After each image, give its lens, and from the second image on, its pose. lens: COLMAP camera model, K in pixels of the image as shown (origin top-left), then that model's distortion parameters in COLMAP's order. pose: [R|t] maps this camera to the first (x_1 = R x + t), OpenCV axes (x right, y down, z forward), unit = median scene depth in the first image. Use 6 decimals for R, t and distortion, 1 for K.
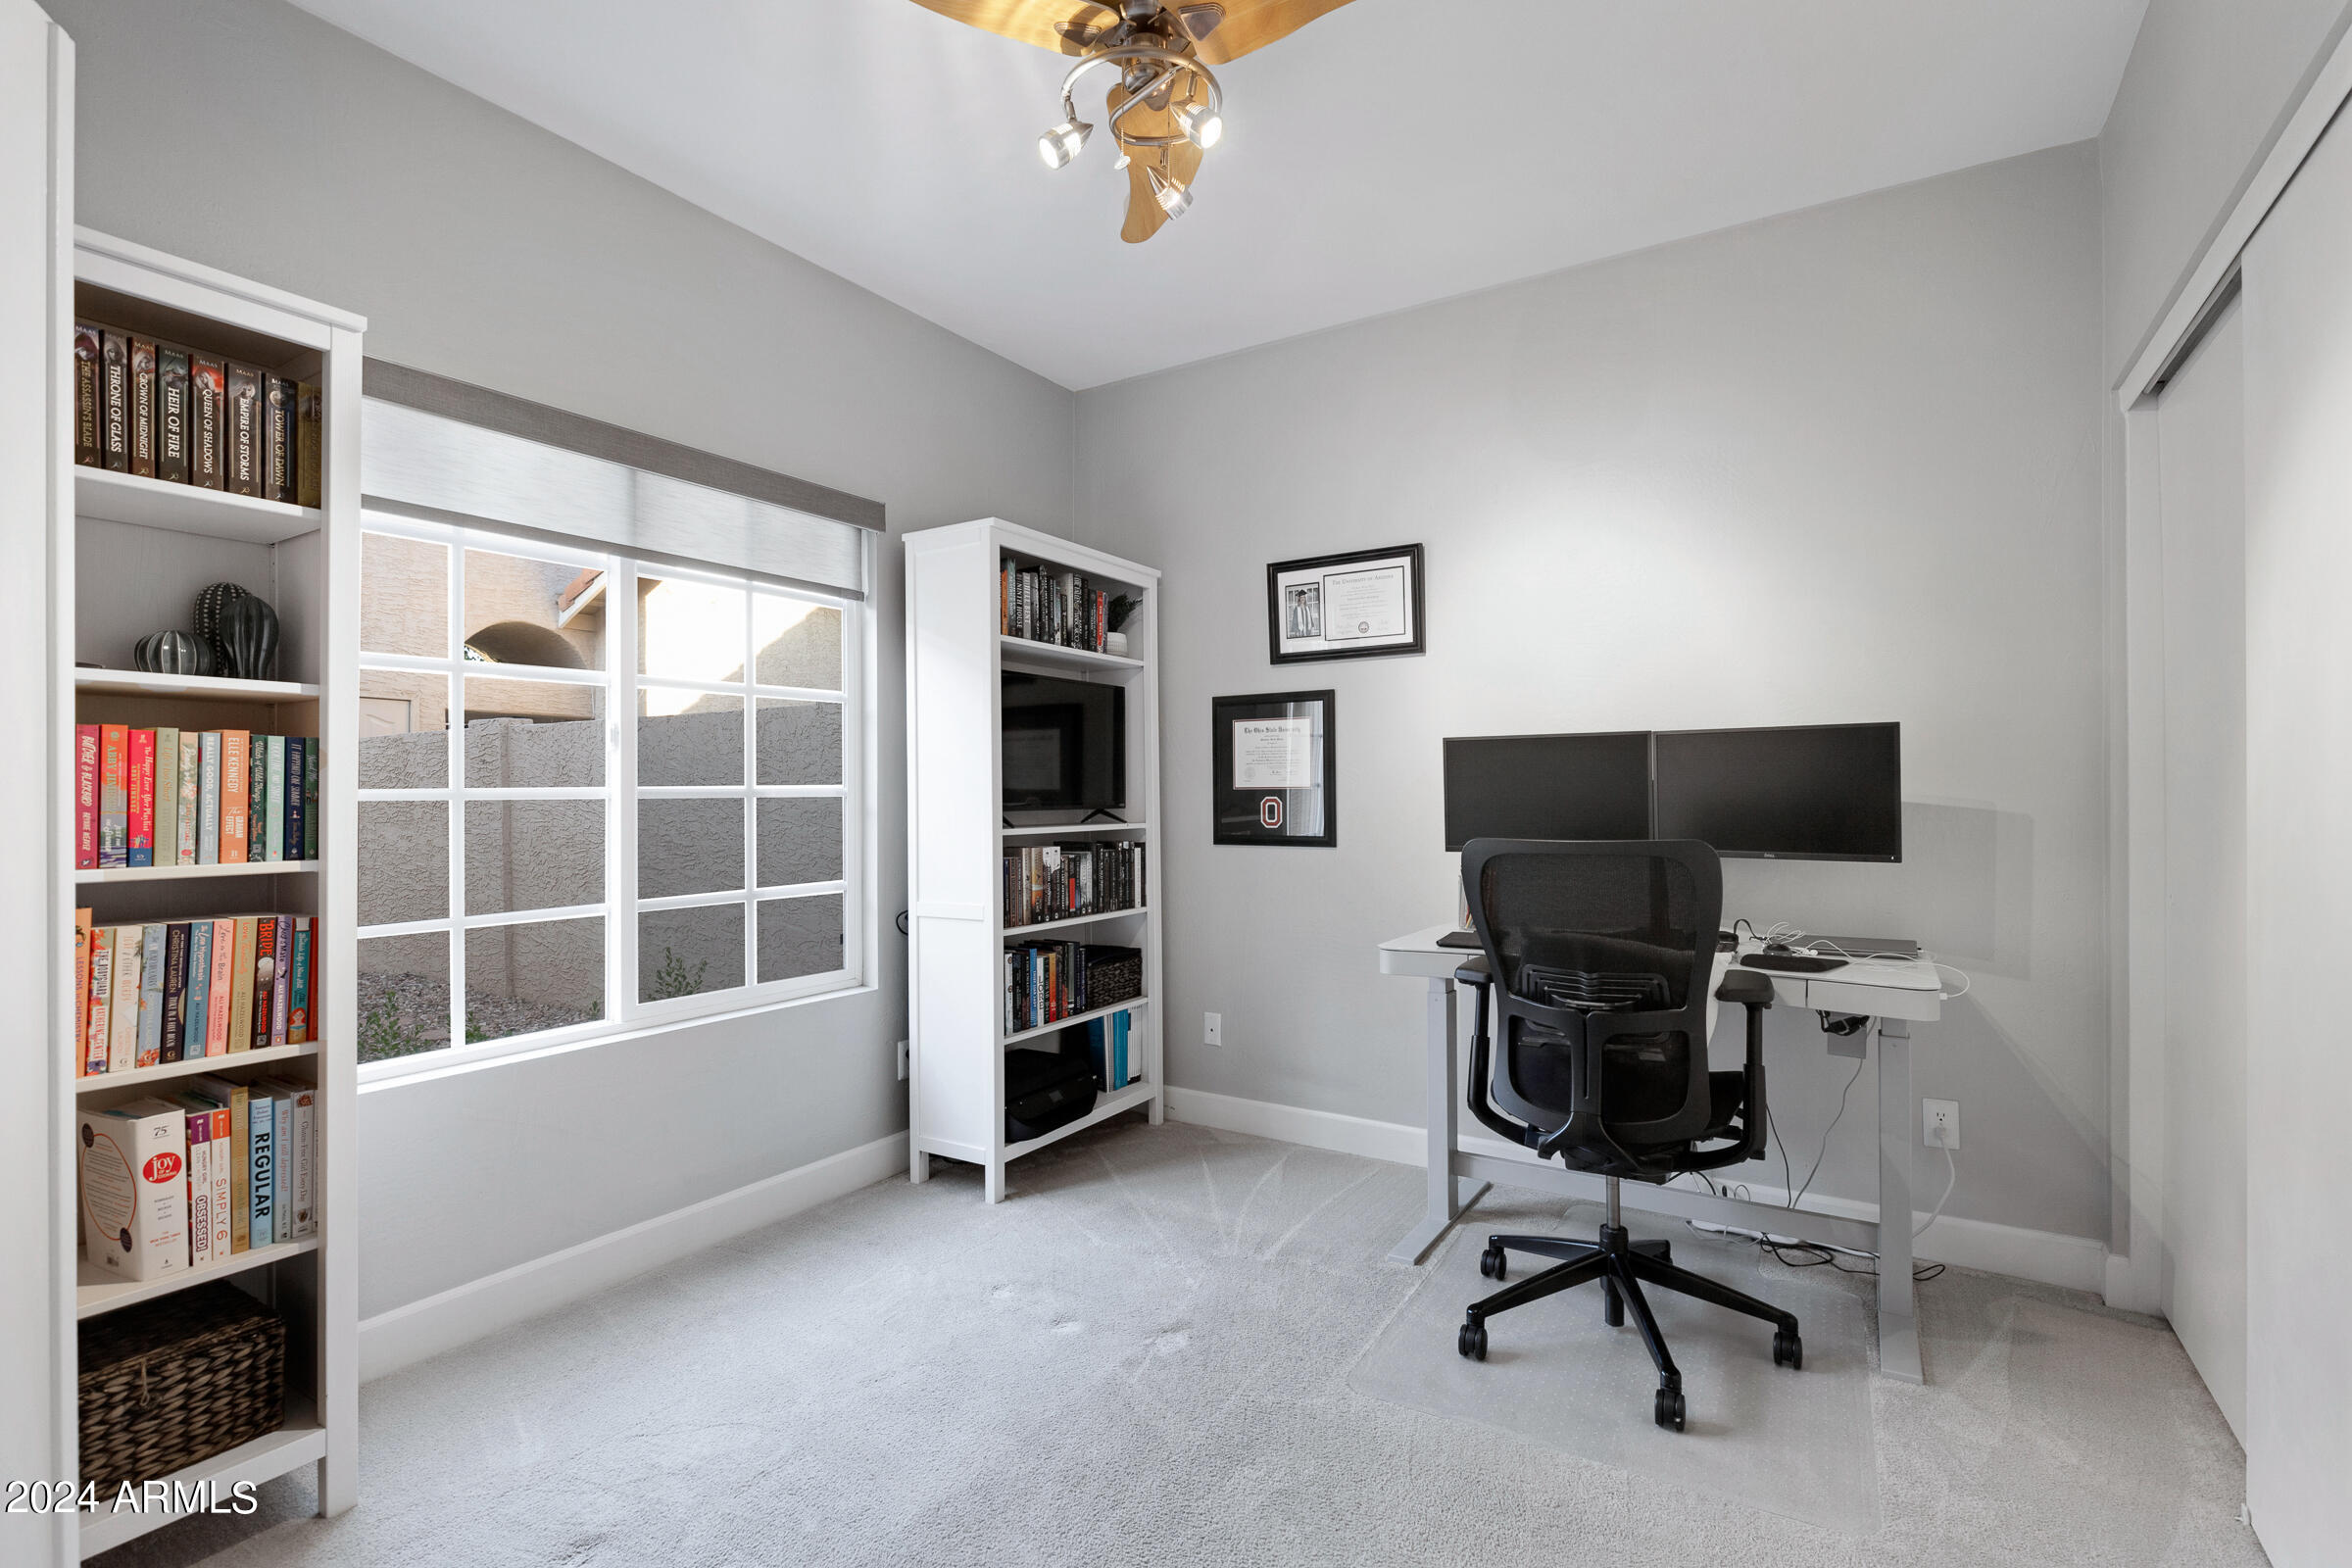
lens RADIAL K [[1089.5, 0, 1188.9], [0, 1089.5, 783.6], [0, 0, 1]] dist [-0.000006, -0.009208]
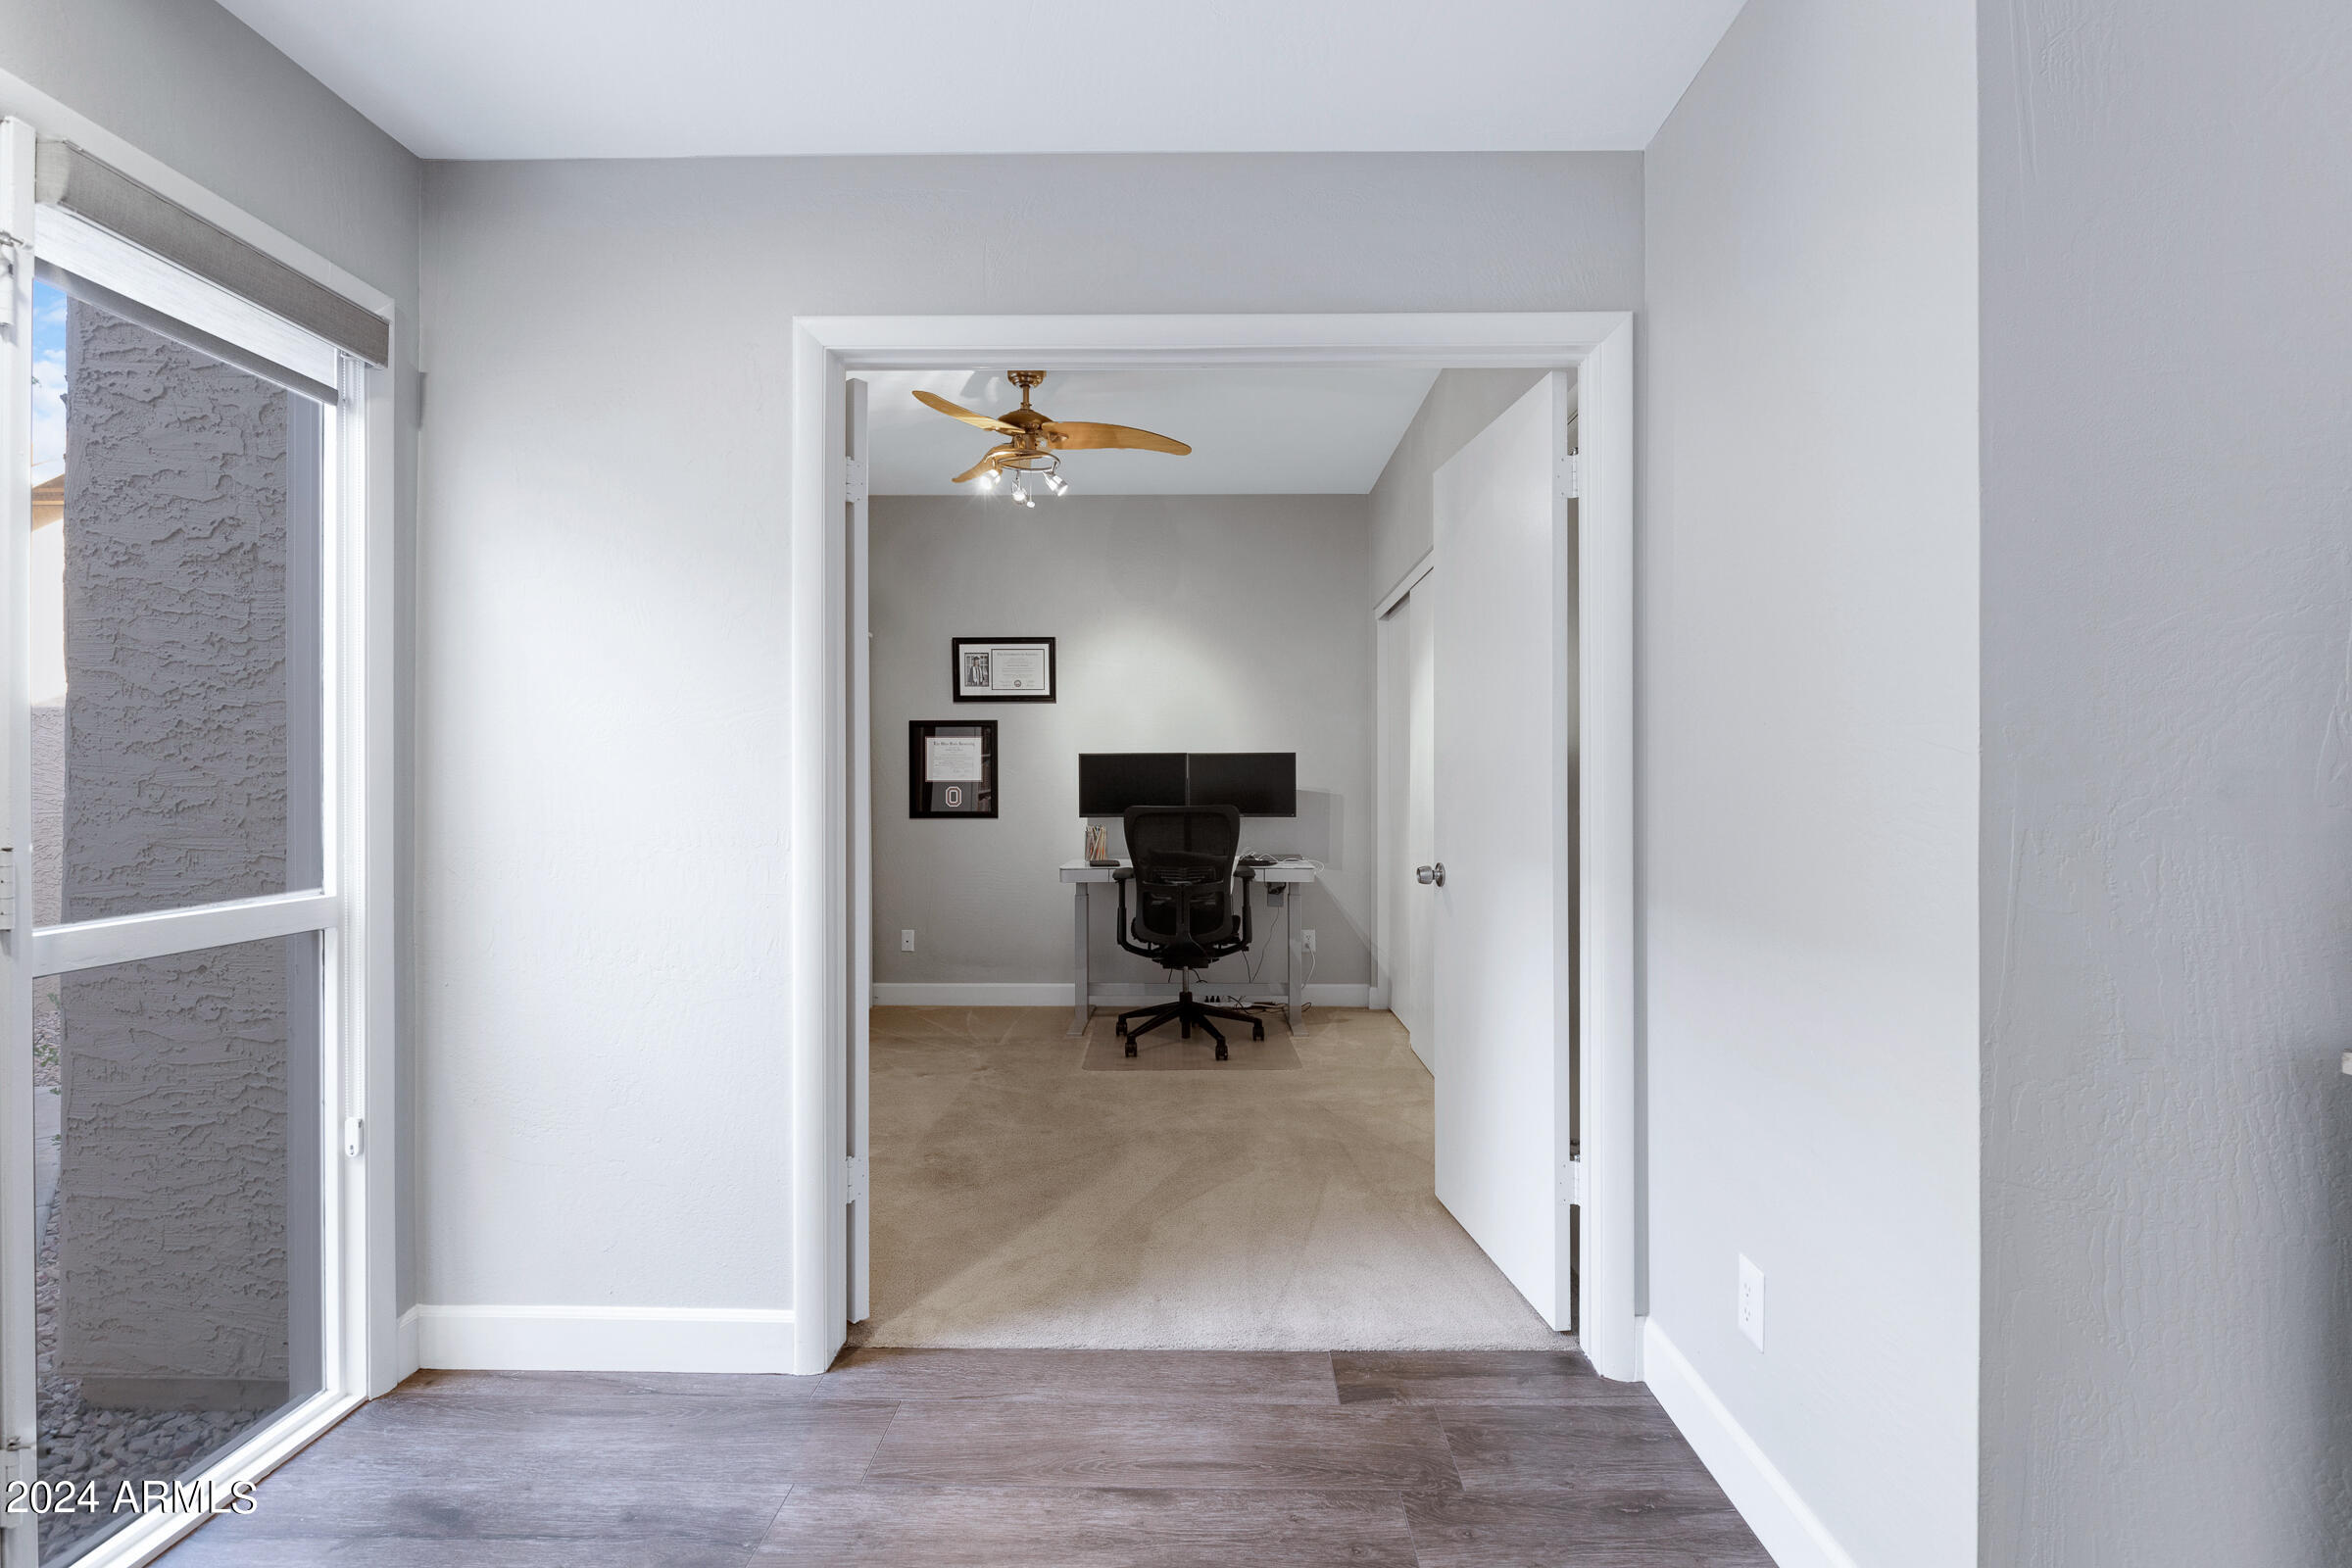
lens RADIAL K [[1091.6, 0, 1176.0], [0, 1091.6, 784.0], [0, 0, 1]] dist [-0.000090, -0.000235]
pose [[0.859685, 0.005894, 0.510791, -0.637213], [-0.006268, 0.999980, -0.000990, 0.010854], [-0.510787, -0.002350, 0.859704, -0.720449]]
